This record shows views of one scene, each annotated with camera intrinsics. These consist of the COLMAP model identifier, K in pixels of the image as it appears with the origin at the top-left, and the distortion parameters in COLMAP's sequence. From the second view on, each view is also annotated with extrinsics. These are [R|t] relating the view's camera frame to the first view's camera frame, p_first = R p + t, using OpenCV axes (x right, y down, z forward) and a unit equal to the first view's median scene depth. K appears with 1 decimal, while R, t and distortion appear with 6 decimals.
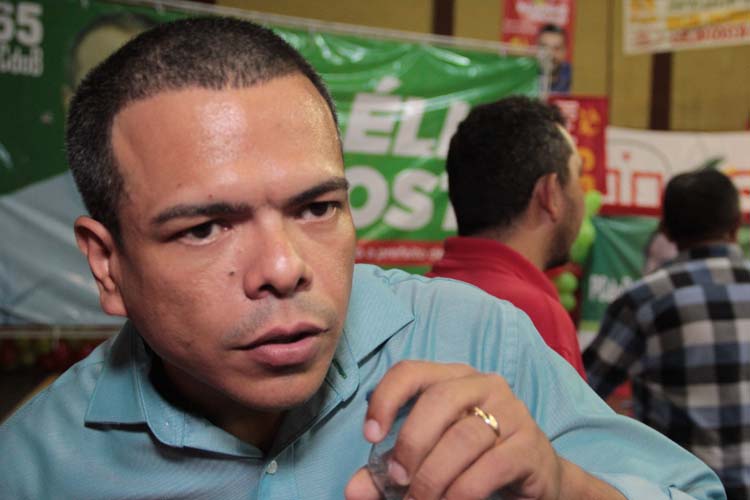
lens RADIAL K [[933.5, 0, 375.0], [0, 933.5, 250.0], [0, 0, 1]] dist [0.074594, 0.085417]
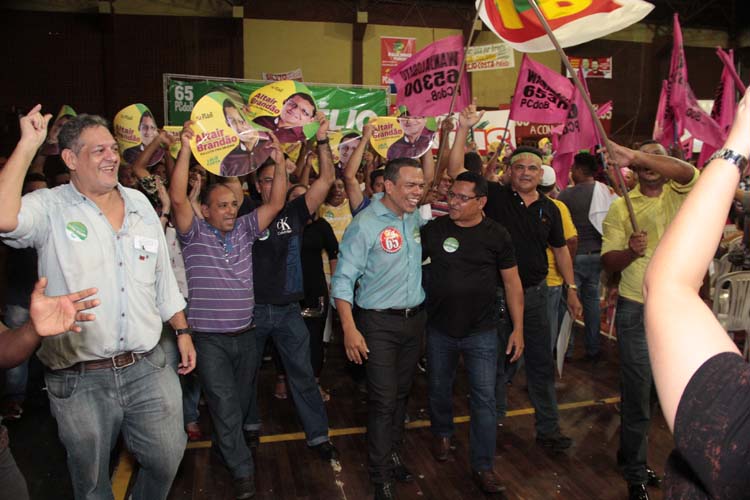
lens RADIAL K [[625.3, 0, 375.0], [0, 625.3, 250.0], [0, 0, 1]] dist [-0.170745, 0.138216]
pose [[0.997838, -0.044229, 0.048616, 0.060373], [0.037727, 0.991139, 0.127357, 0.004428], [-0.053818, -0.125248, 0.990665, -0.789263]]
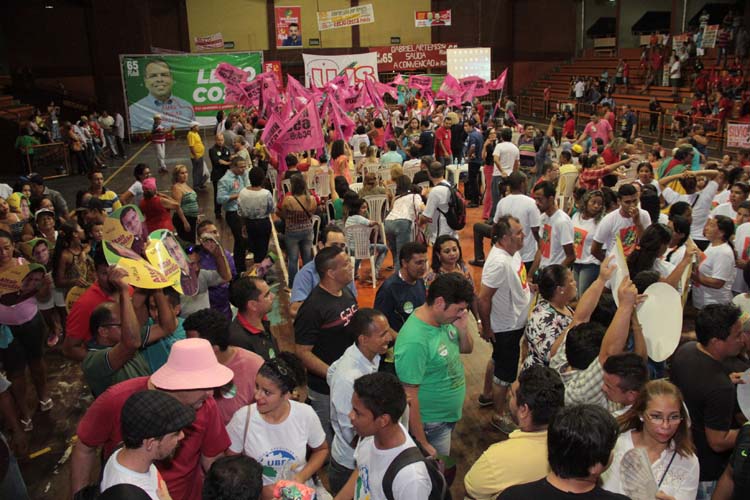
lens RADIAL K [[625.3, 0, 375.0], [0, 625.3, 250.0], [0, 0, 1]] dist [-0.170745, 0.138216]
pose [[0.997303, -0.071241, 0.017649, 0.665976], [0.063939, 0.961386, 0.267674, -0.081924], [-0.036037, -0.265823, 0.963348, -2.060942]]
